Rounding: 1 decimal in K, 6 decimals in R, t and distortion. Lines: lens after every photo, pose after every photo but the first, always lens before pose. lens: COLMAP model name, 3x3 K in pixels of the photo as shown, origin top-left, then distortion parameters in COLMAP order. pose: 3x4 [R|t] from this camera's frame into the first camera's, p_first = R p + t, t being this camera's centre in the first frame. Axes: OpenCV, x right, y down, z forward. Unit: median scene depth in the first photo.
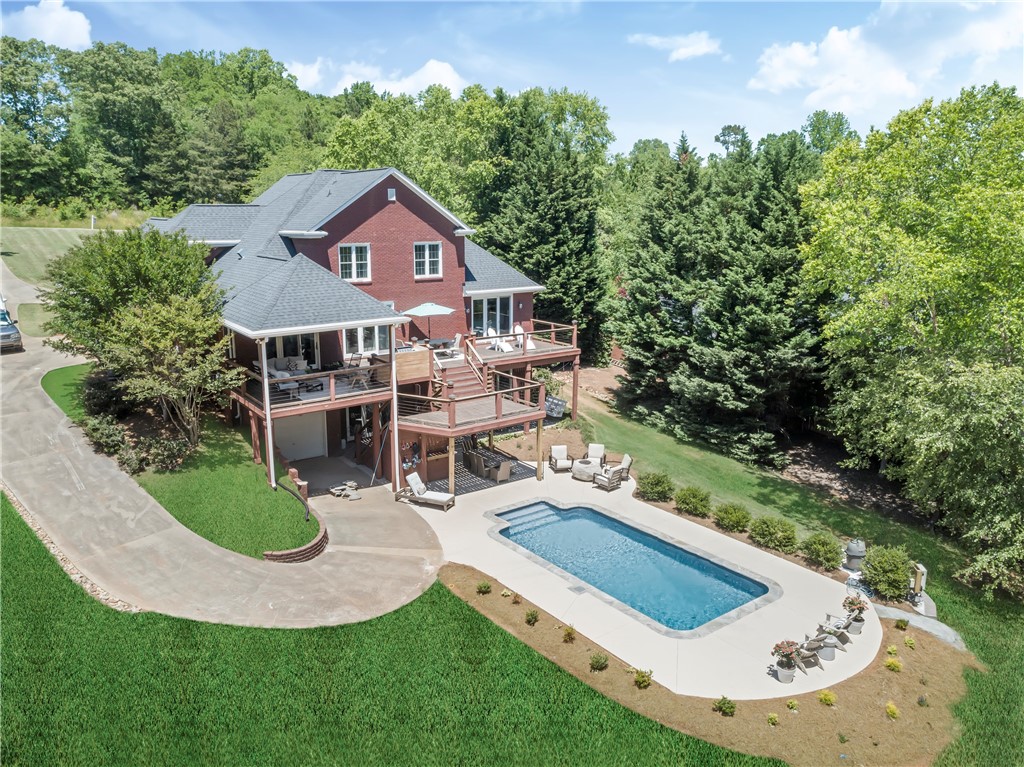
lens RADIAL K [[772.2, 0, 512.0], [0, 772.2, 383.5], [0, 0, 1]] dist [-0.012475, -0.001796]
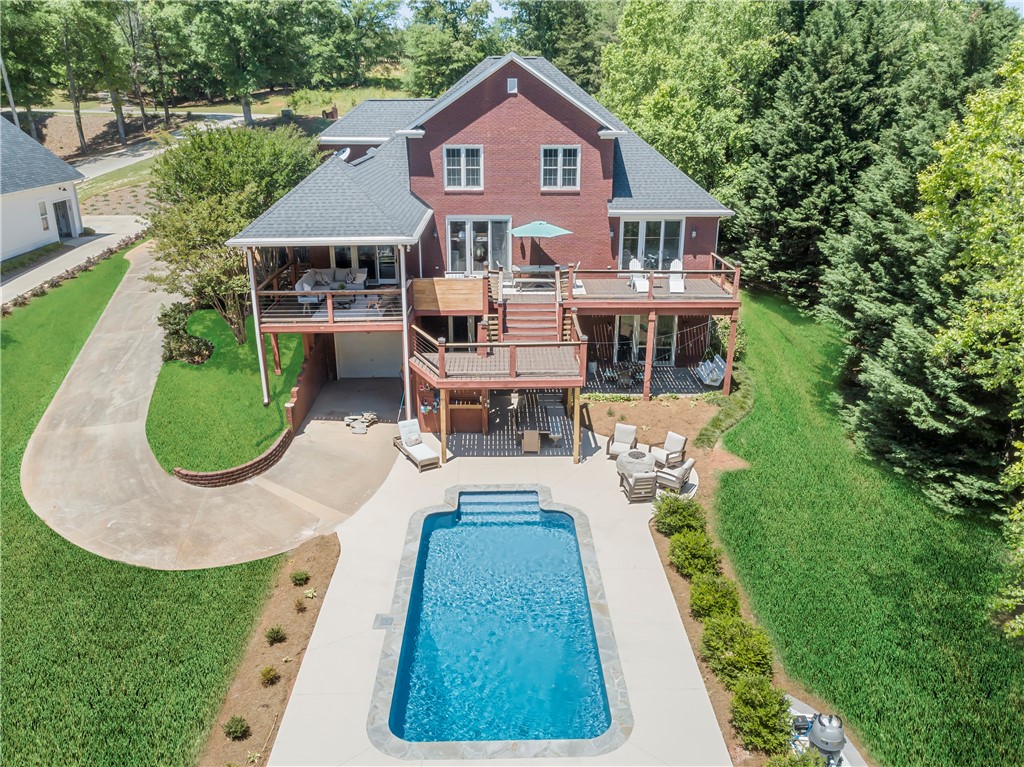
lens RADIAL K [[772.2, 0, 512.0], [0, 772.2, 383.5], [0, 0, 1]] dist [-0.012475, -0.001796]
pose [[0.810945, 0.198213, -0.550527, 0.344038], [-0.126945, 0.978065, 0.165150, -0.064458], [0.571186, -0.064040, 0.818319, 0.282982]]
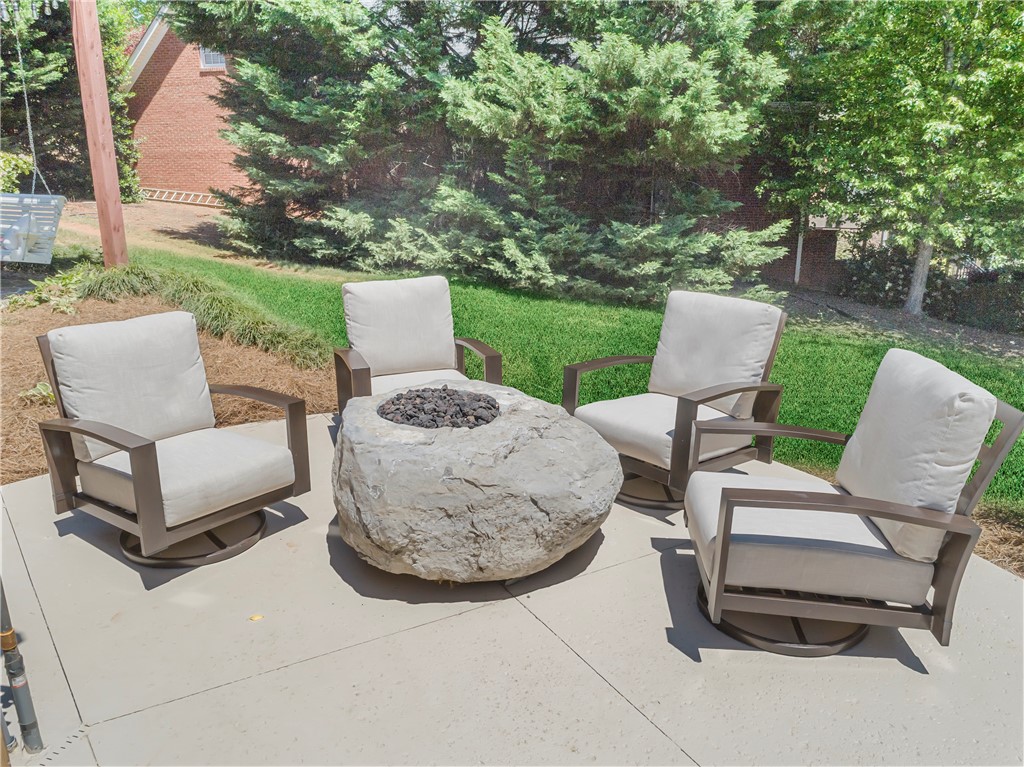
lens RADIAL K [[772.2, 0, 512.0], [0, 772.2, 383.5], [0, 0, 1]] dist [-0.012475, -0.001796]
pose [[0.779072, -0.184054, 0.599309, 0.033327], [0.147570, 0.982912, 0.110029, 0.078500], [-0.609319, 0.002720, 0.792920, 0.803992]]
